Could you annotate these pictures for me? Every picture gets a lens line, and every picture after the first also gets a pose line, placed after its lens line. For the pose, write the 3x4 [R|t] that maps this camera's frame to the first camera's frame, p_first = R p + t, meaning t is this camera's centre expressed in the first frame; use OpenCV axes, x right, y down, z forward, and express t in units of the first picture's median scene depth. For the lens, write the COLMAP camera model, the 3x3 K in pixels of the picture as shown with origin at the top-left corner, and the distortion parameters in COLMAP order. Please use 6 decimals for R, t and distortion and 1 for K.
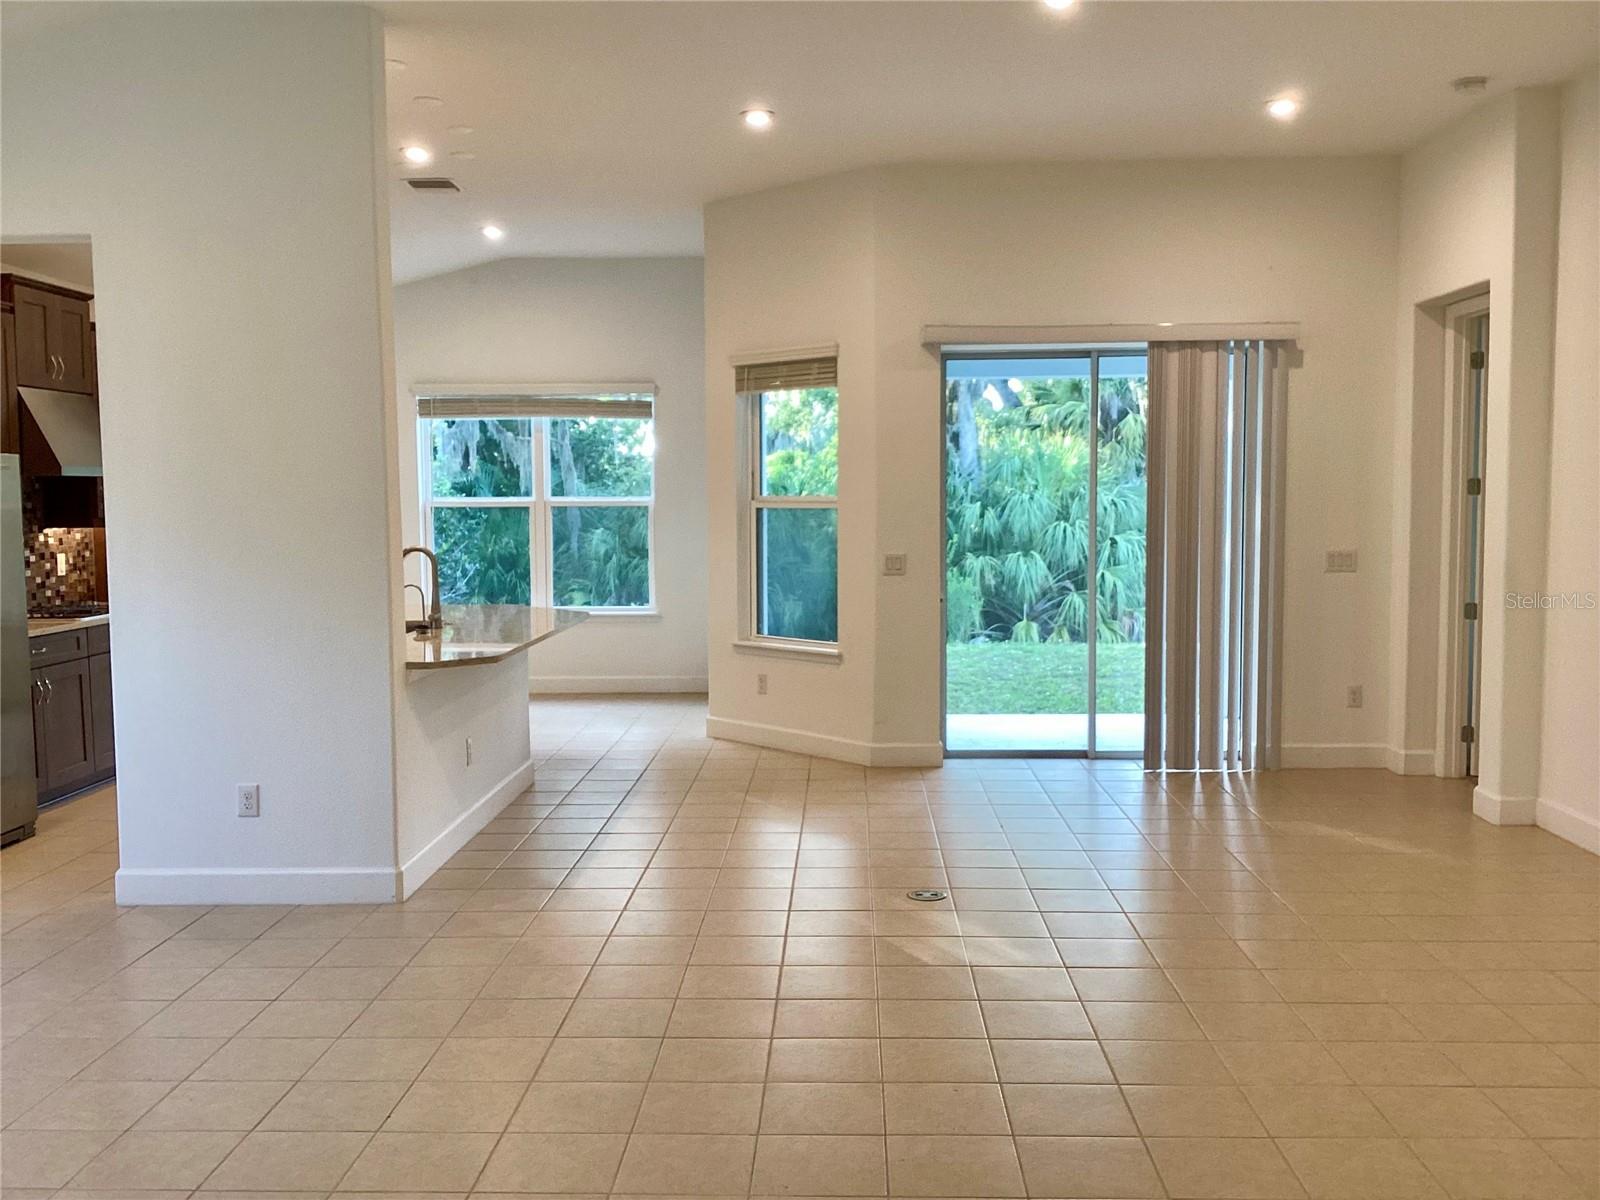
lens RADIAL K [[1439.7, 0, 800.0], [0, 1439.7, 600.0], [0, 0, 1]] dist [0.089005, -0.183140]
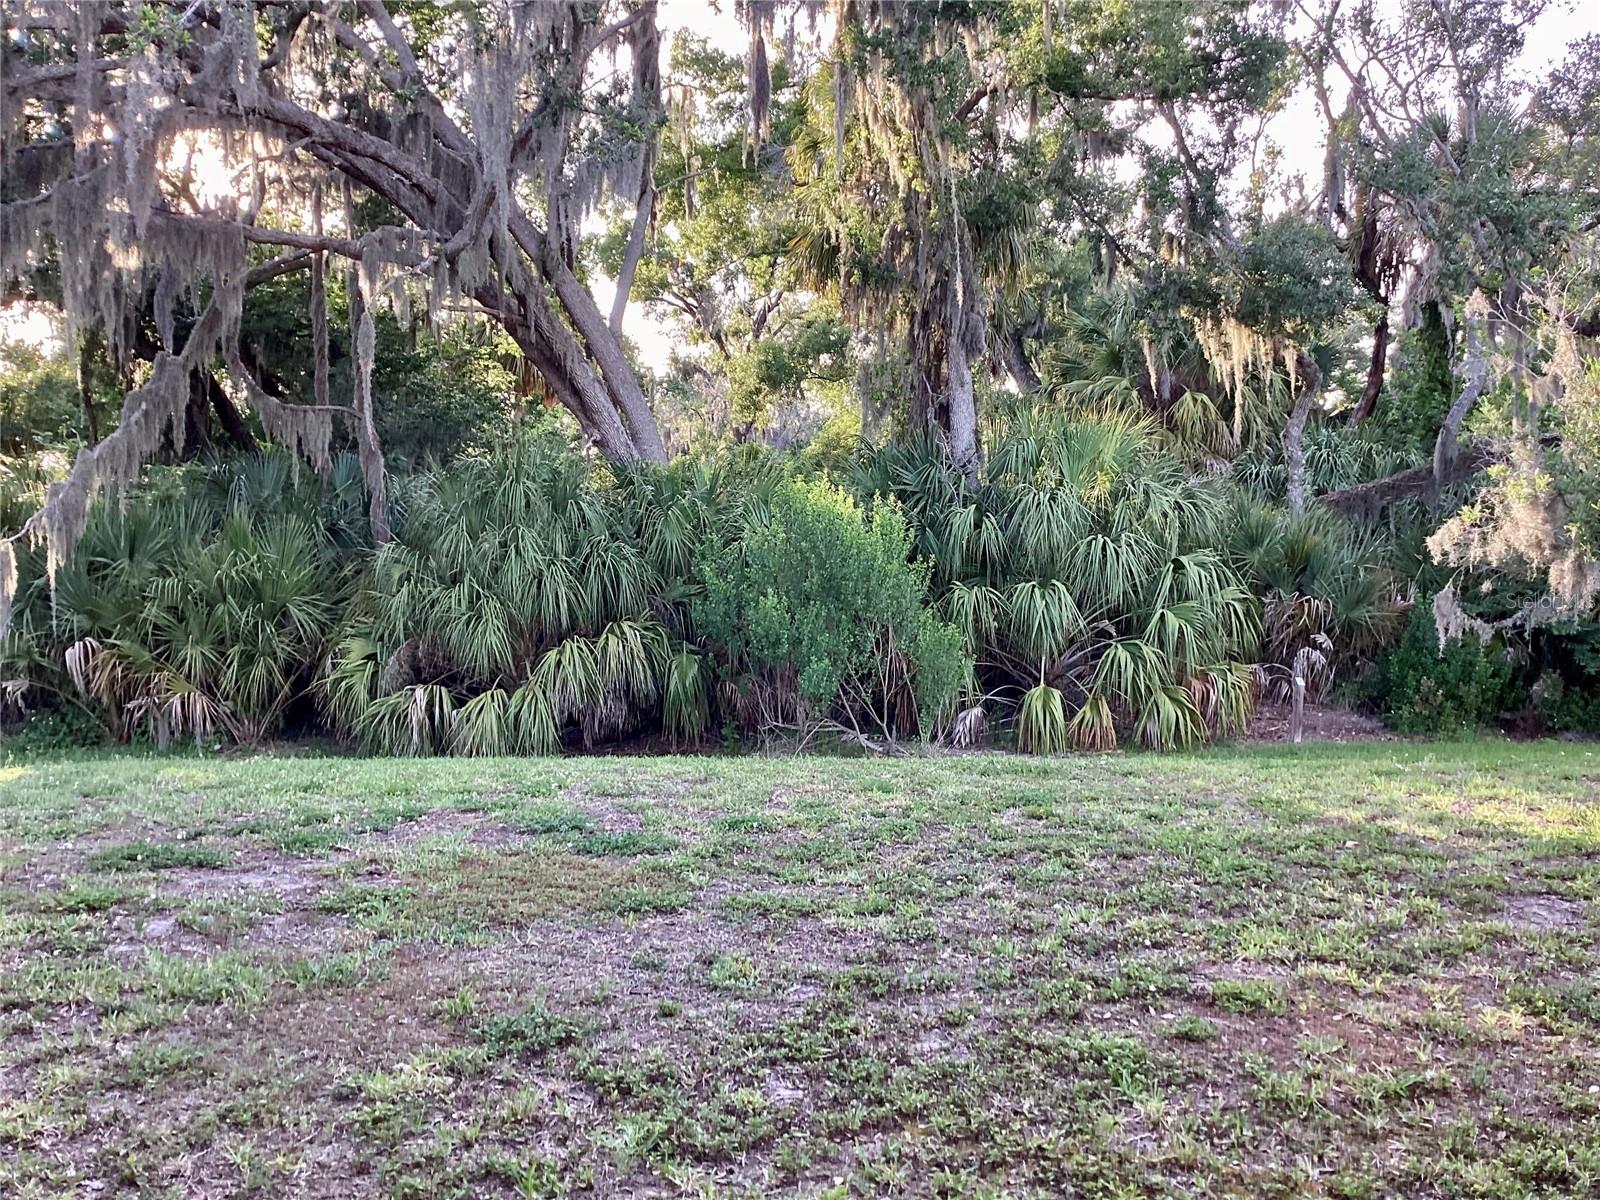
lens RADIAL K [[1439.7, 0, 800.0], [0, 1439.7, 600.0], [0, 0, 1]] dist [0.089005, -0.183140]
pose [[0.999815, 0.004683, -0.018646, 0.056725], [-0.004833, 0.999956, -0.008057, -0.018180], [0.018607, 0.008145, 0.999794, 0.335378]]
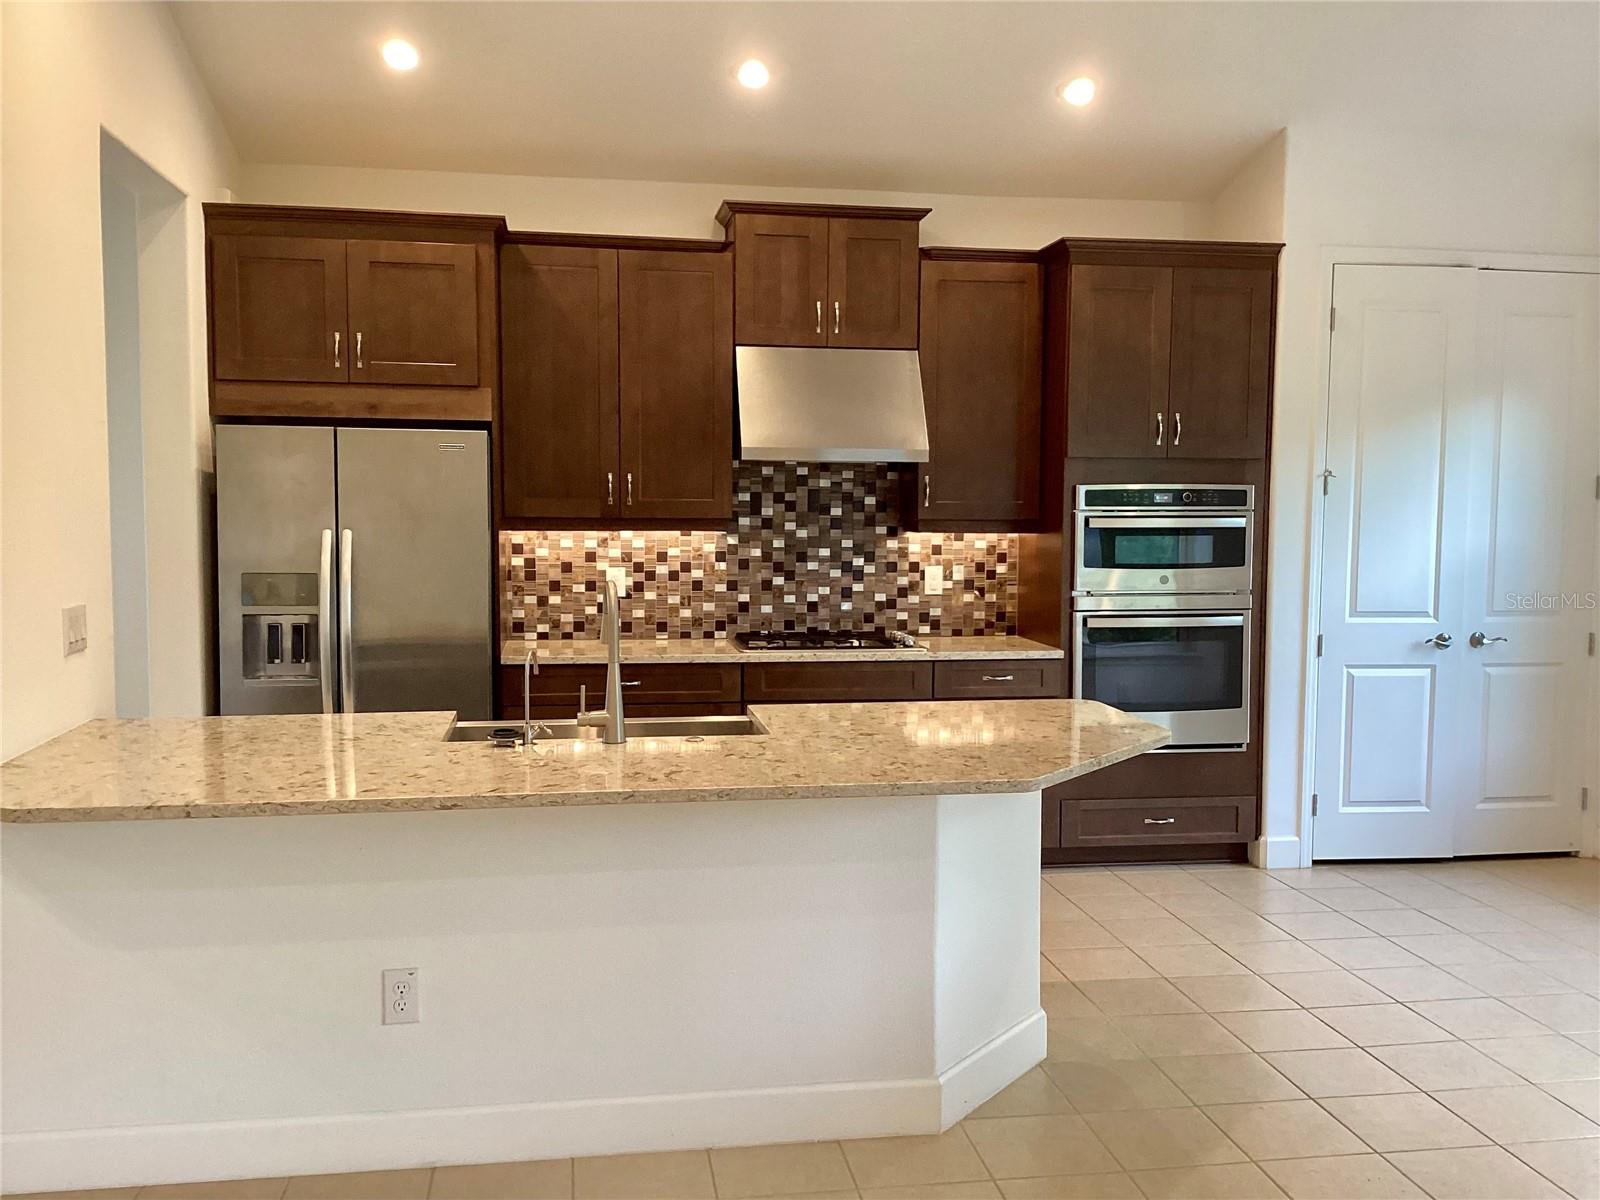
lens RADIAL K [[1439.7, 0, 800.0], [0, 1439.7, 600.0], [0, 0, 1]] dist [0.089005, -0.183140]
pose [[0.203053, 0.082891, -0.975653, 0.362367], [-0.080617, 0.994443, 0.067709, -0.101195], [0.975843, 0.064906, 0.208607, 1.323859]]
